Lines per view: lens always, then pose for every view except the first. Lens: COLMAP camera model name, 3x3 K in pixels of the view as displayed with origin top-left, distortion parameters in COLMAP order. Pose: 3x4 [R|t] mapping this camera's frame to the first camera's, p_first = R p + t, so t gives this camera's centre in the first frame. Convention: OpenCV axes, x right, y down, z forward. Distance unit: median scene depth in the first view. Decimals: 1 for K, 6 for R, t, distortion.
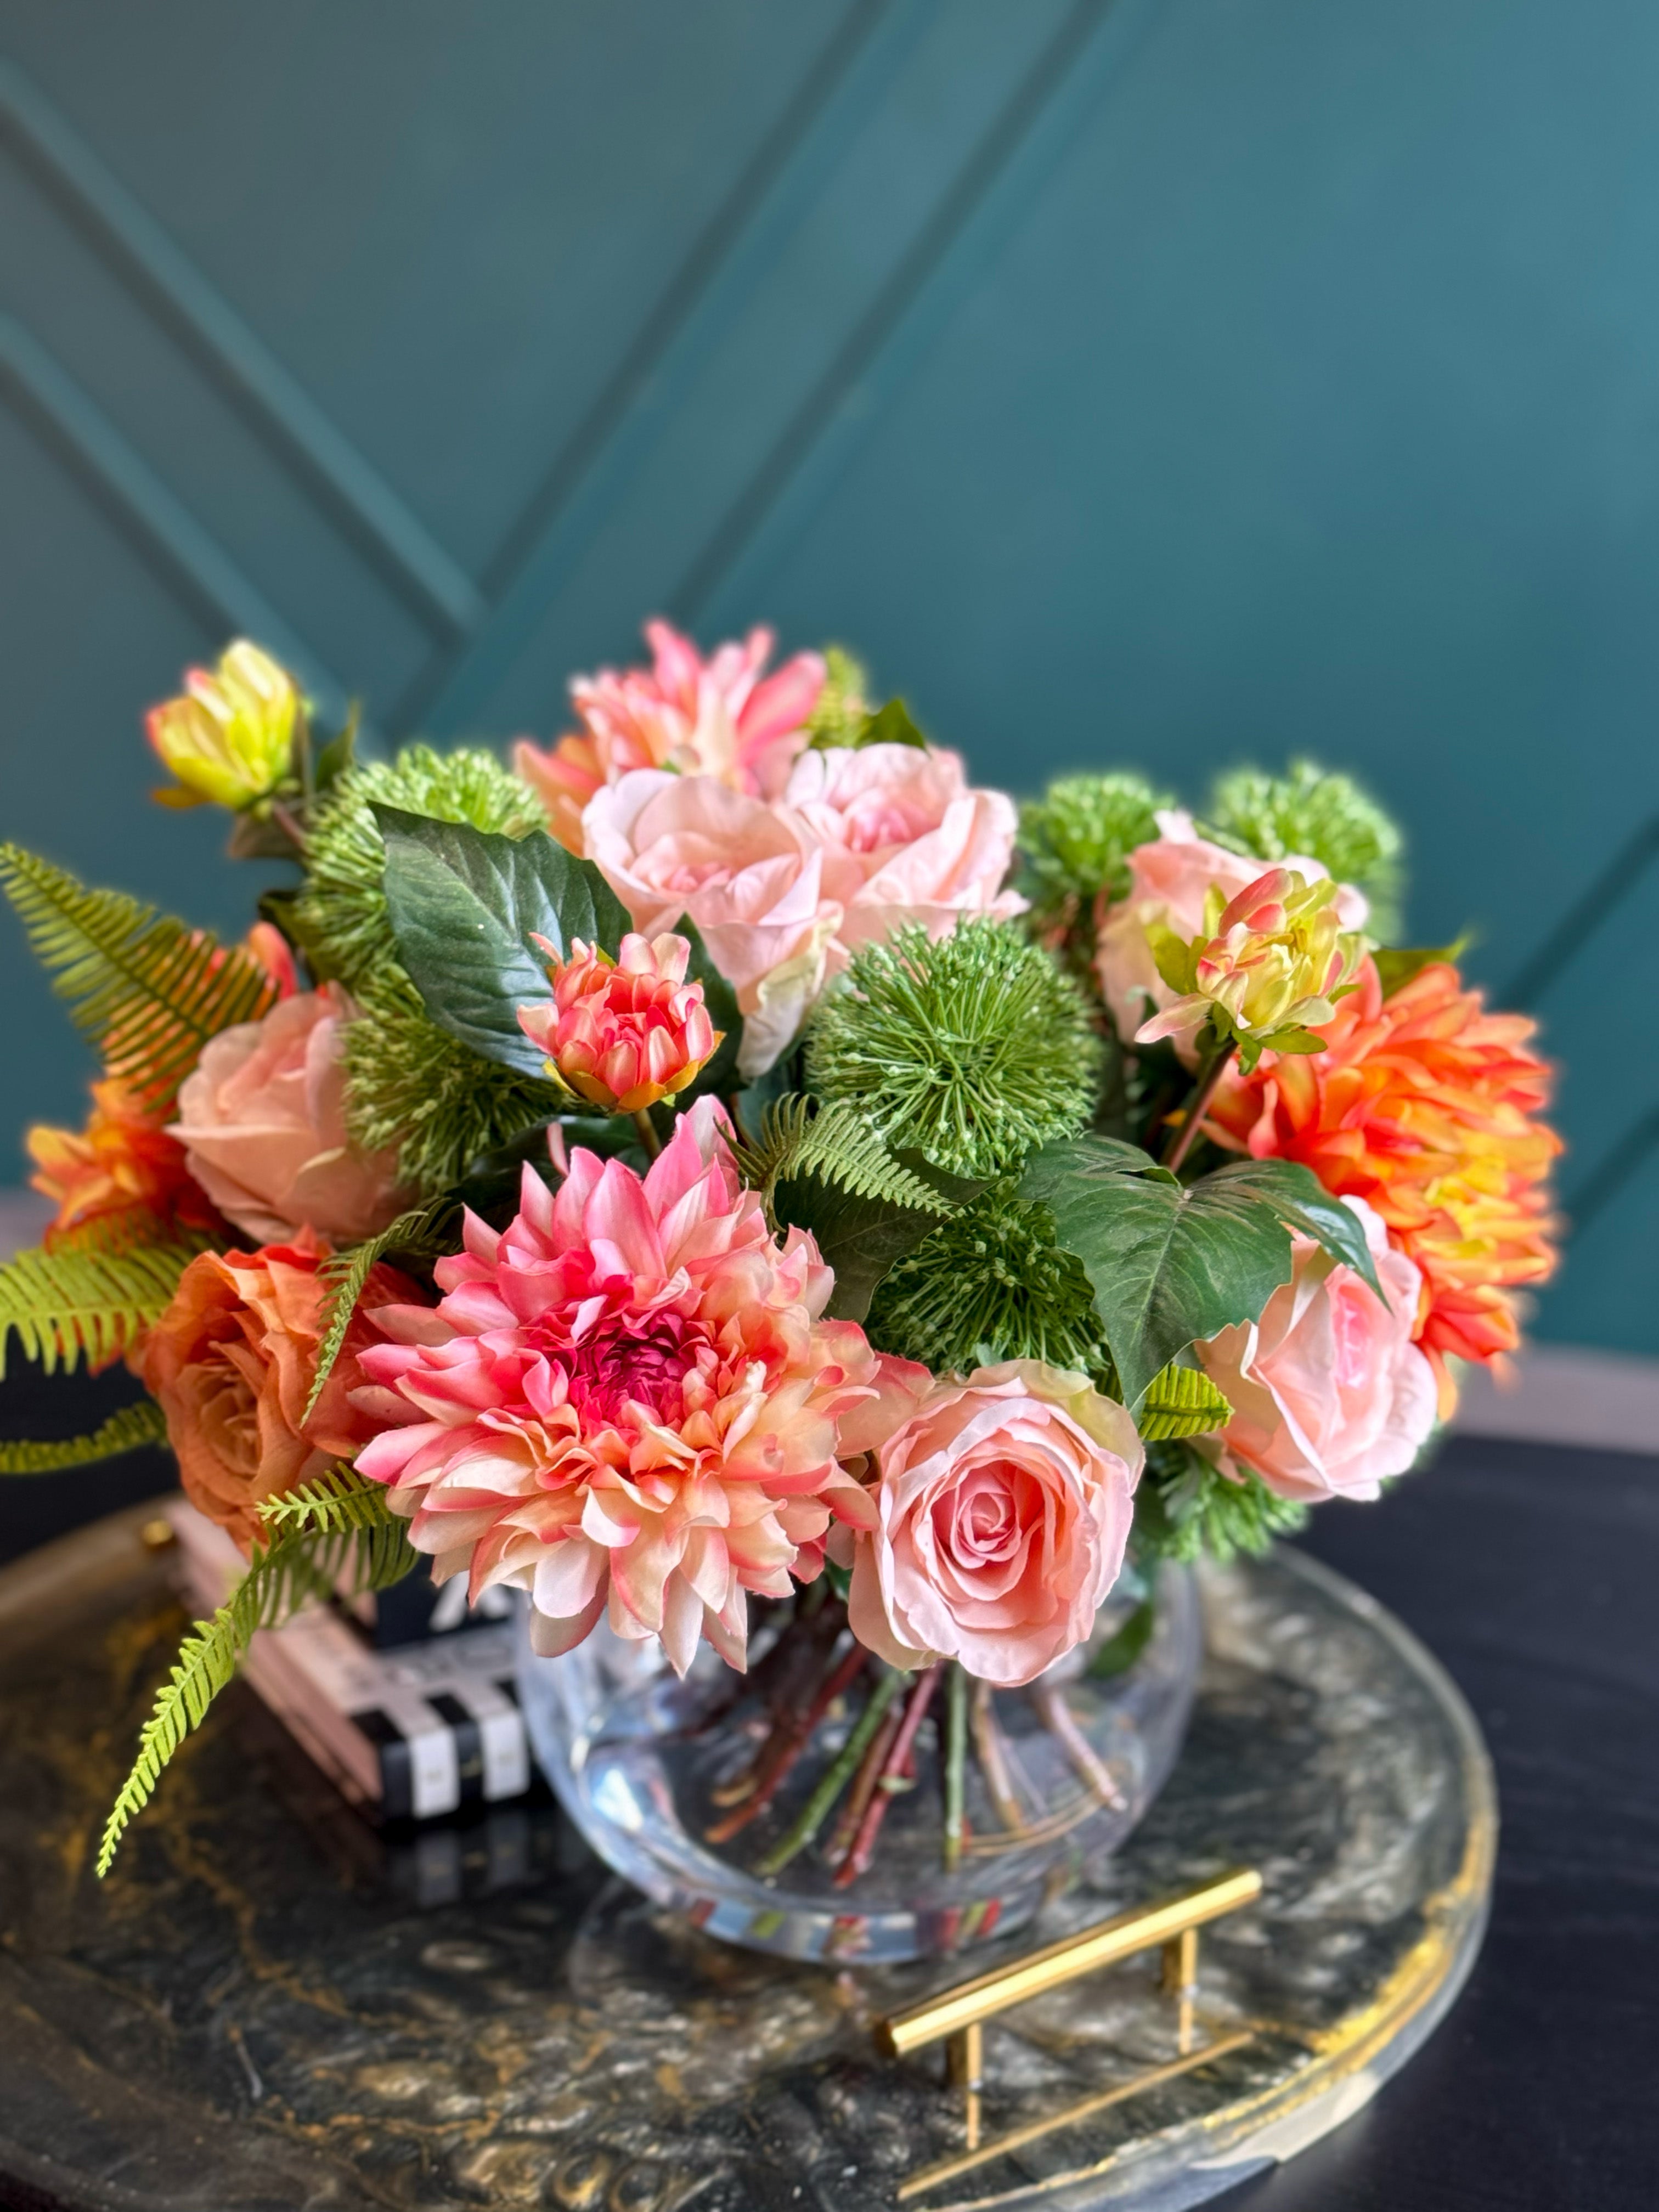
lens RADIAL K [[3677.0, 0, 834.2], [0, 3677.0, 1088.1], [0, 0, 1]] dist [0.091216, 0.000000]
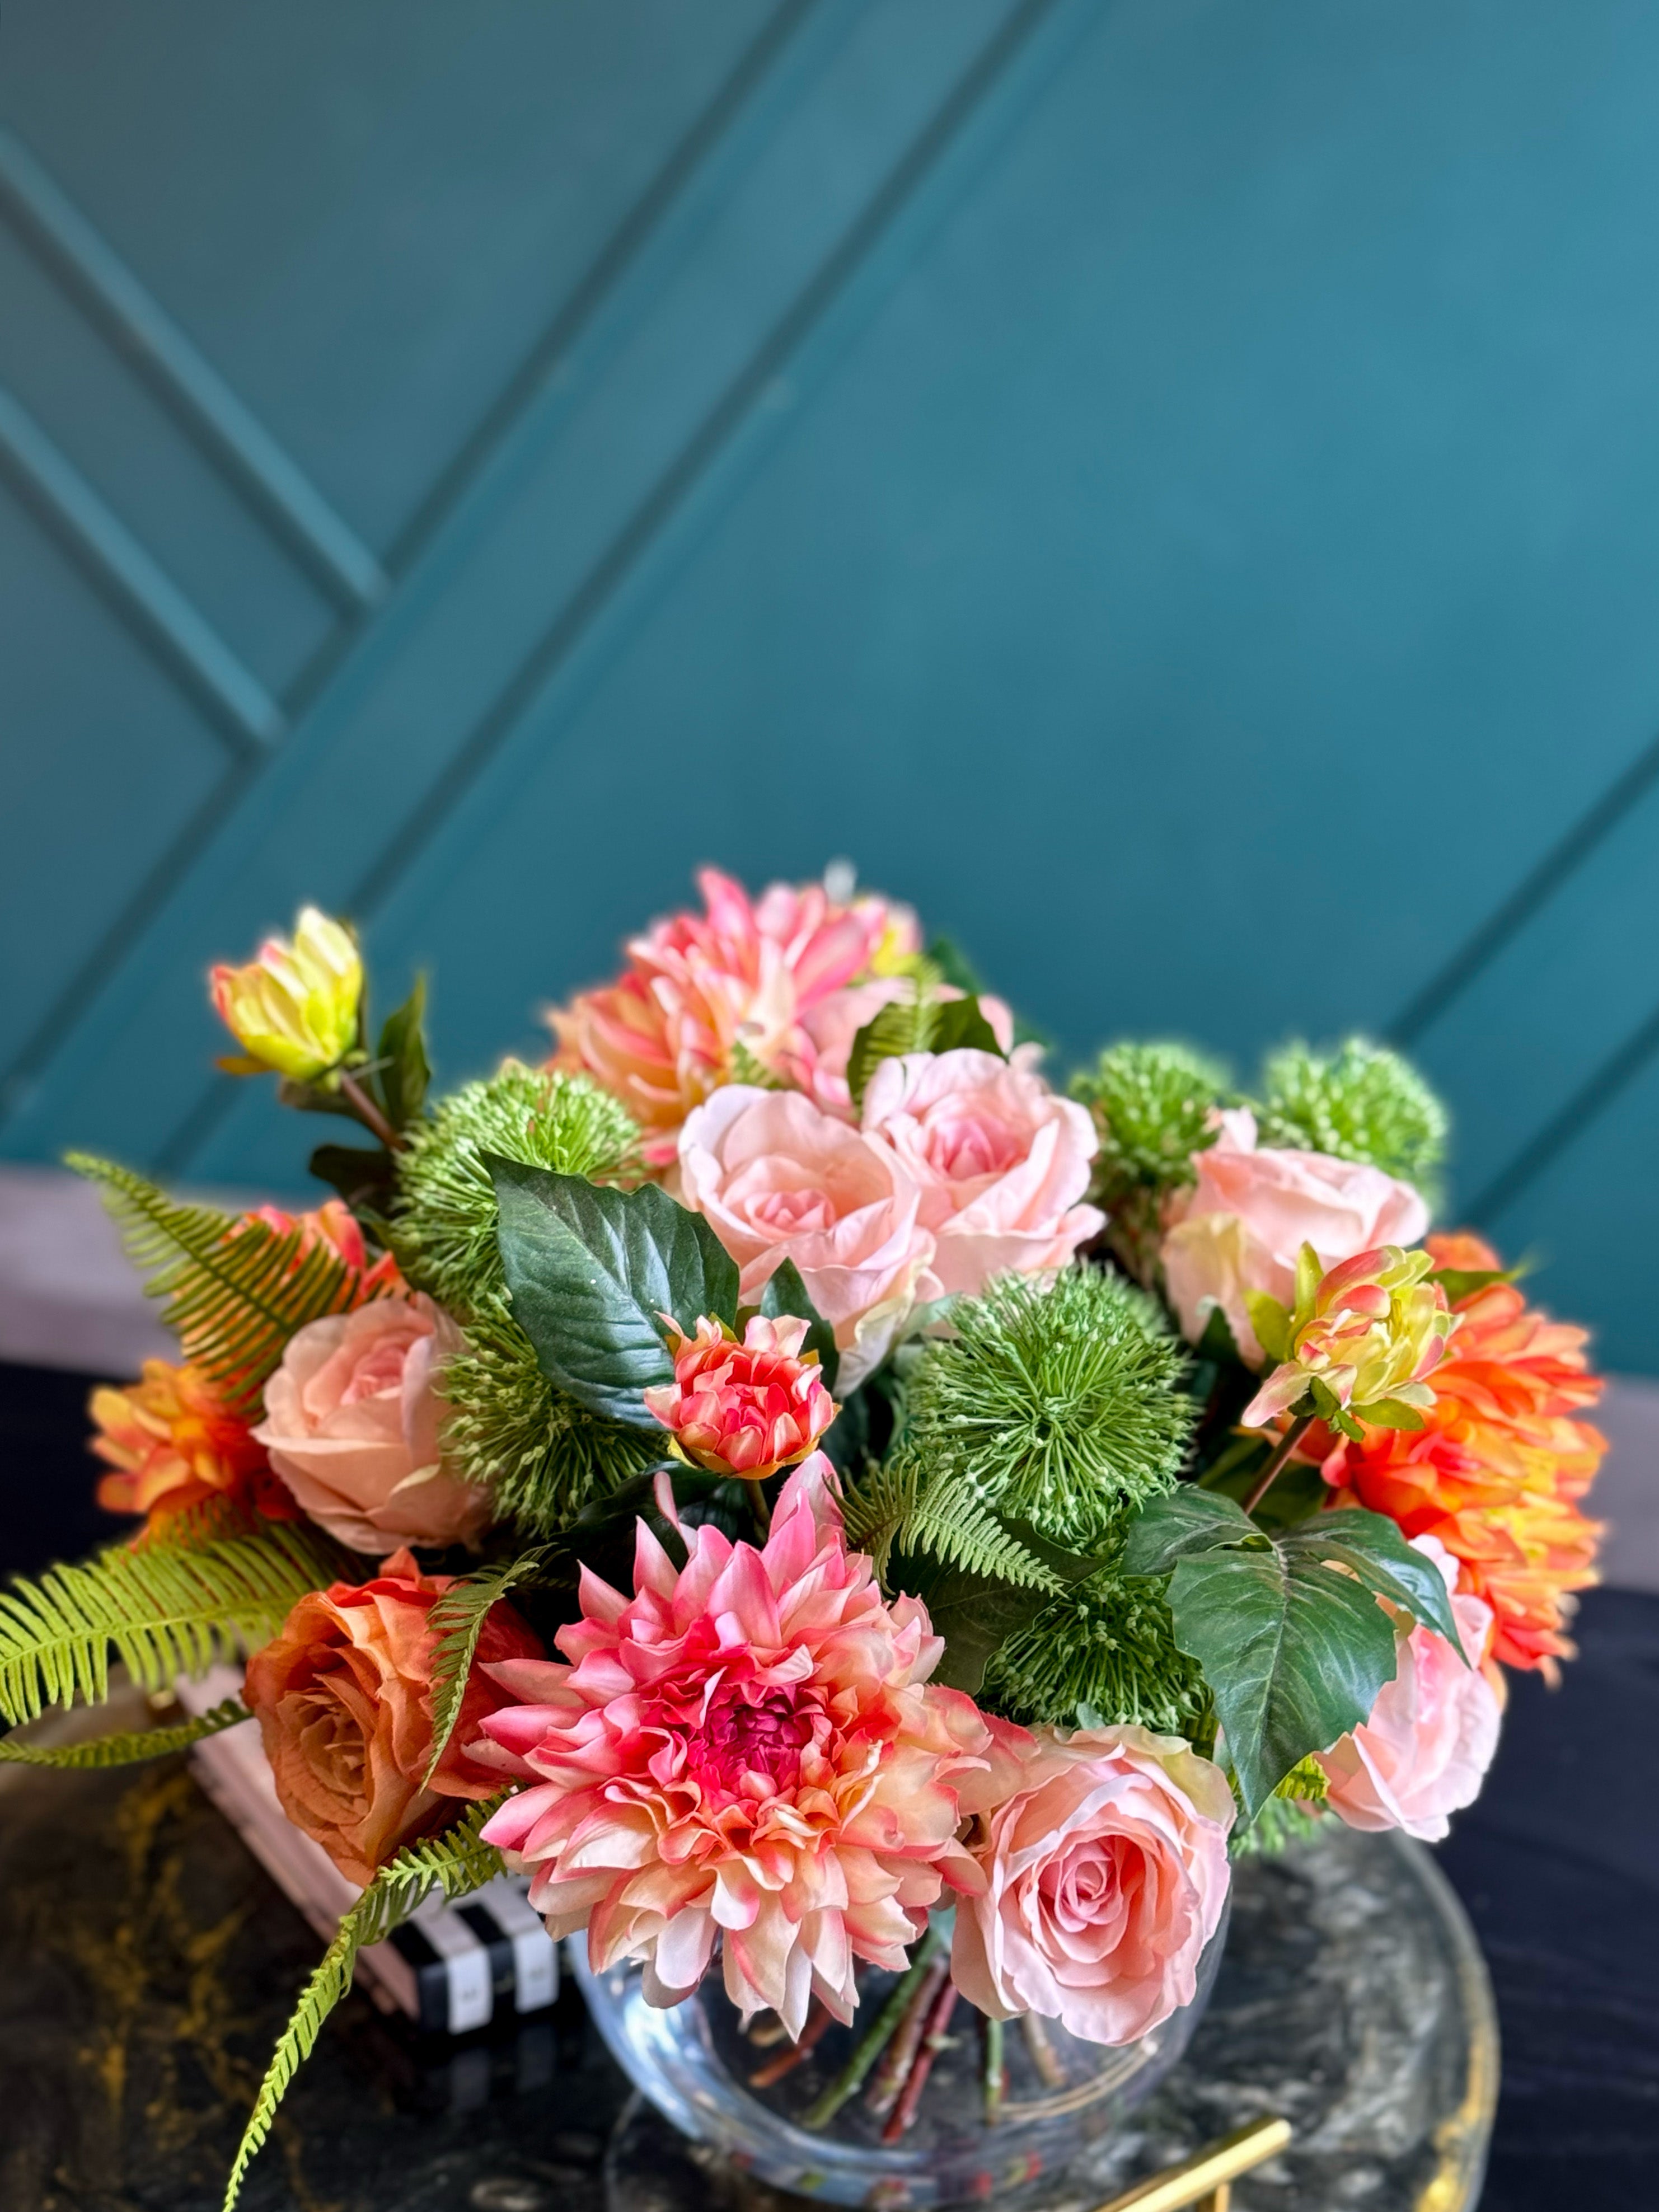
lens RADIAL K [[3677.0, 0, 809.5], [0, 3677.0, 1075.7], [0, 0, 1]] dist [0.091216, 0.000000]
pose [[0.998336, 0.014732, 0.055756, -0.088365], [-0.018148, 0.997957, 0.061264, -0.154026], [-0.054739, -0.062174, 0.996563, -0.010481]]
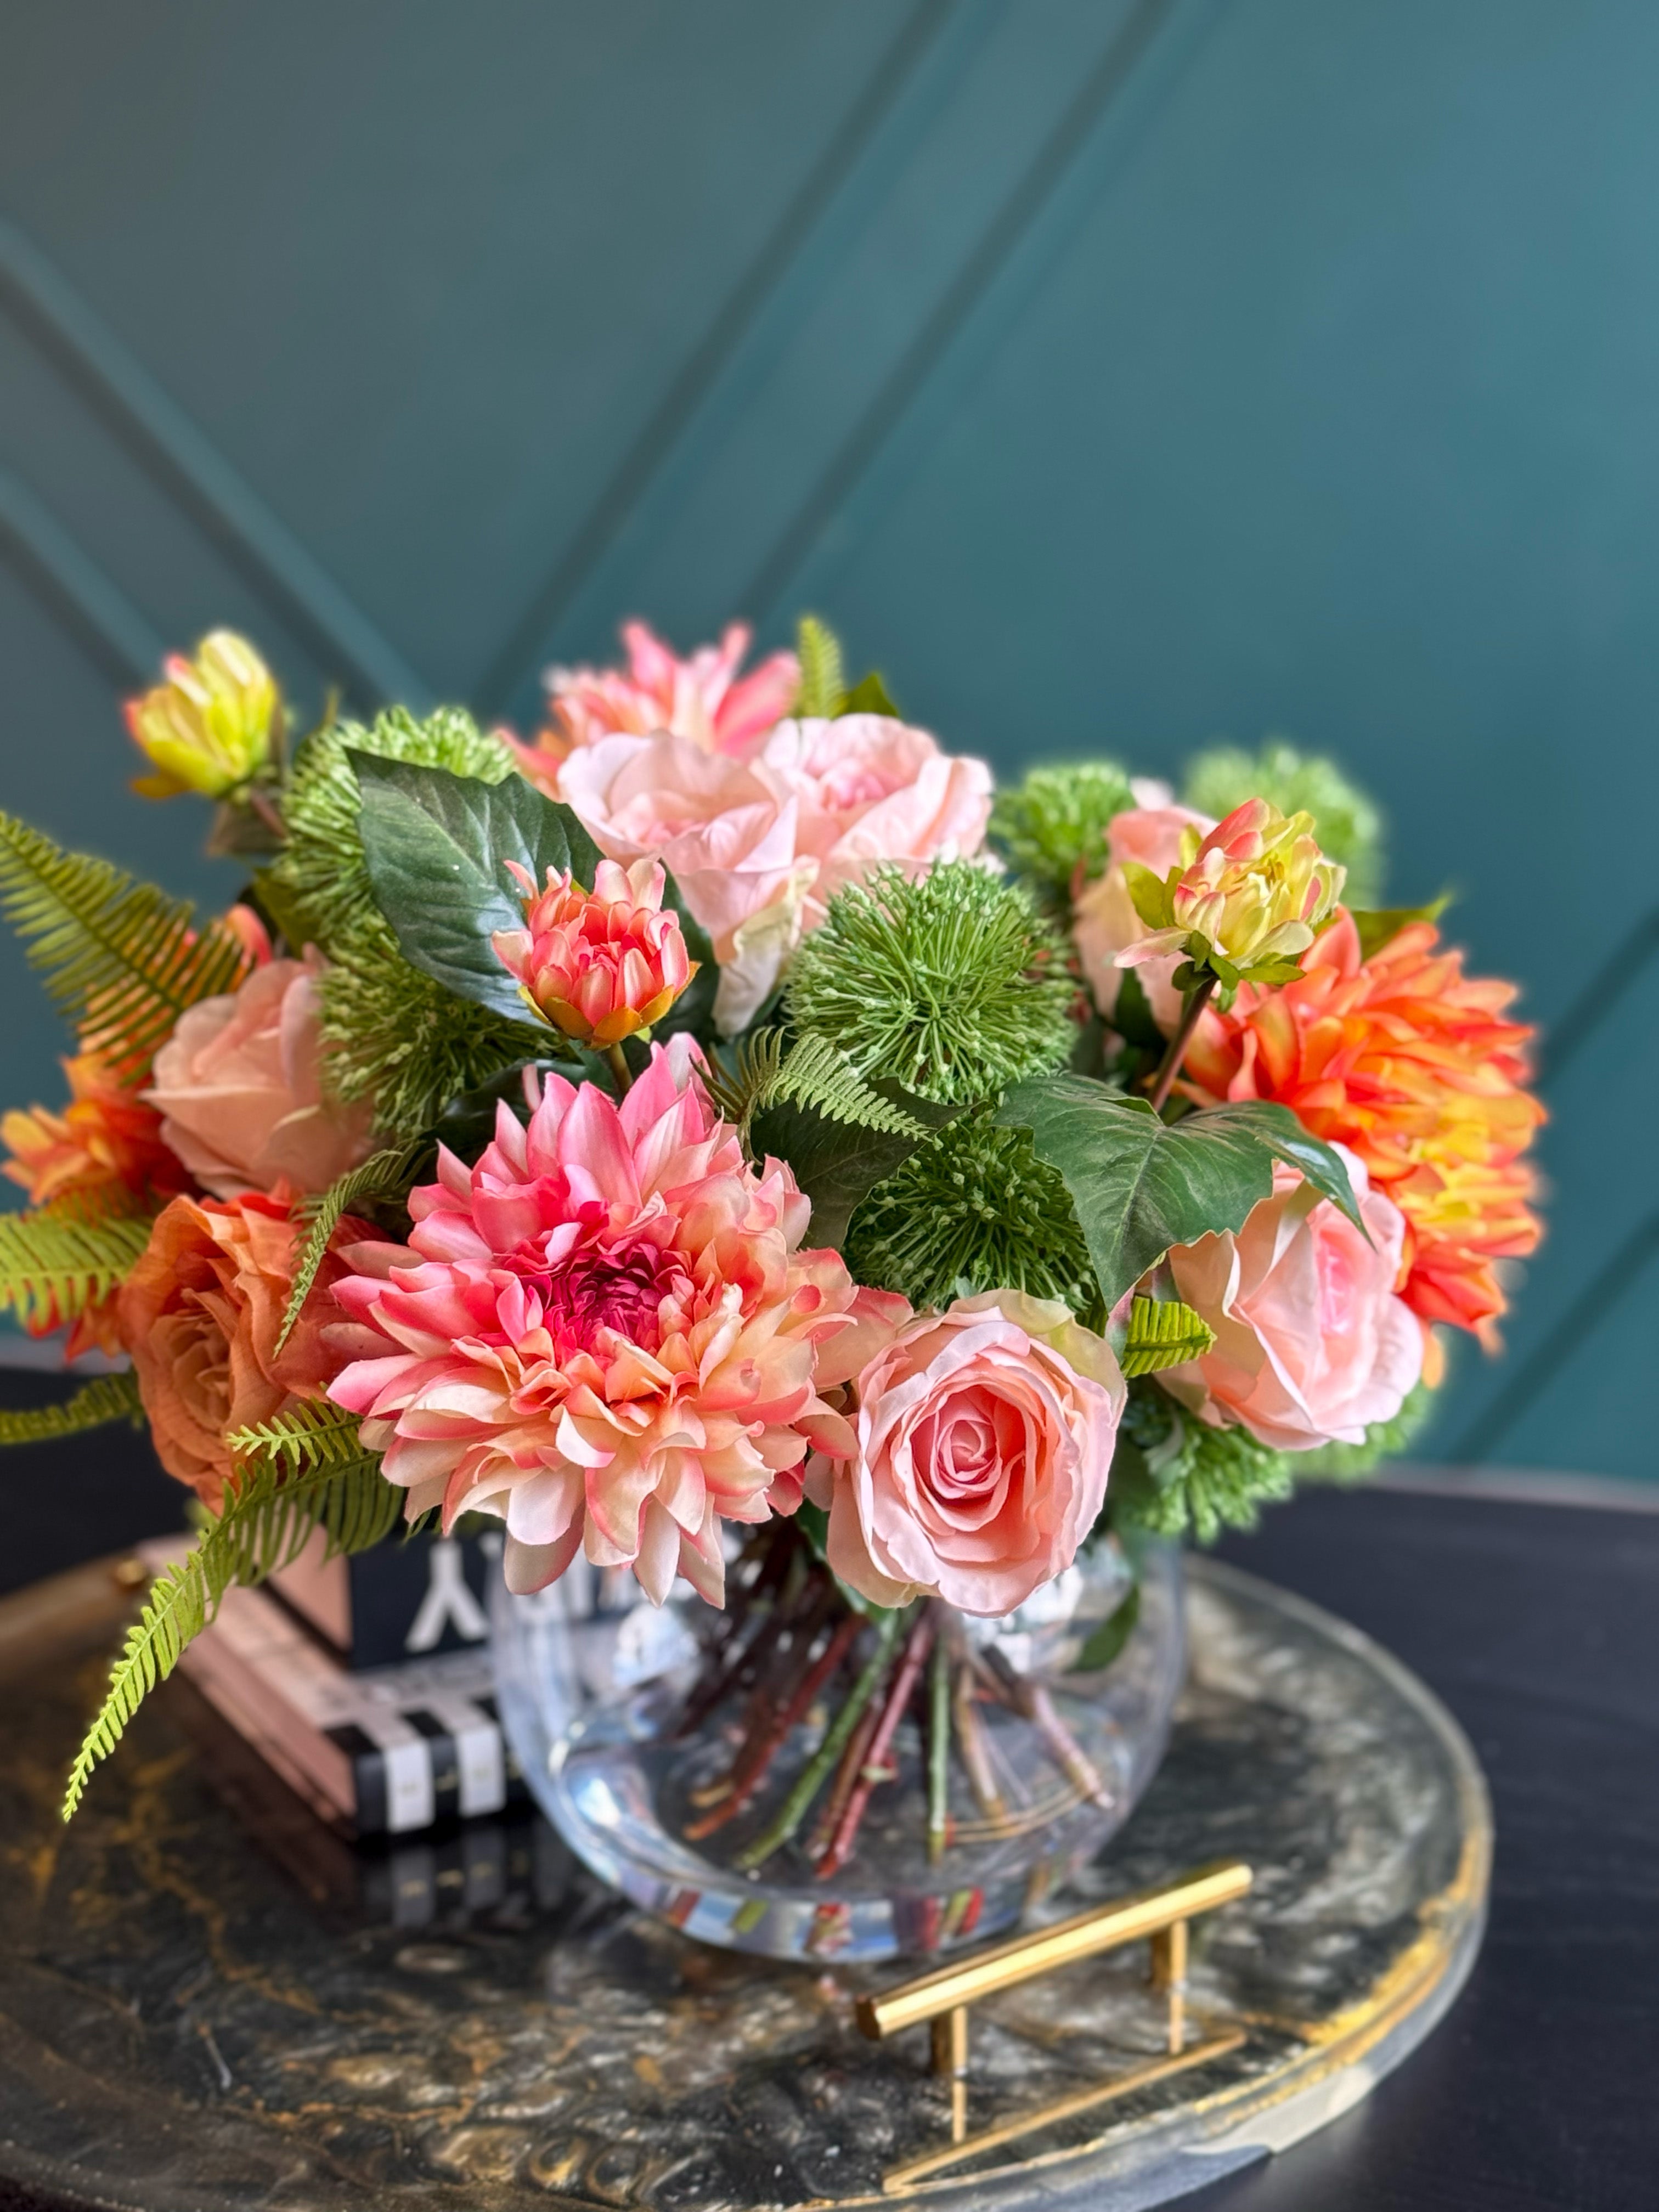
lens RADIAL K [[3677.0, 0, 792.8], [0, 3677.0, 1087.1], [0, 0, 1]] dist [0.091216, 0.000000]
pose [[0.999963, -0.004571, -0.007269, 0.002167], [0.004062, 0.997636, -0.068607, 0.079420], [0.007565, 0.068575, 0.997617, 0.007981]]
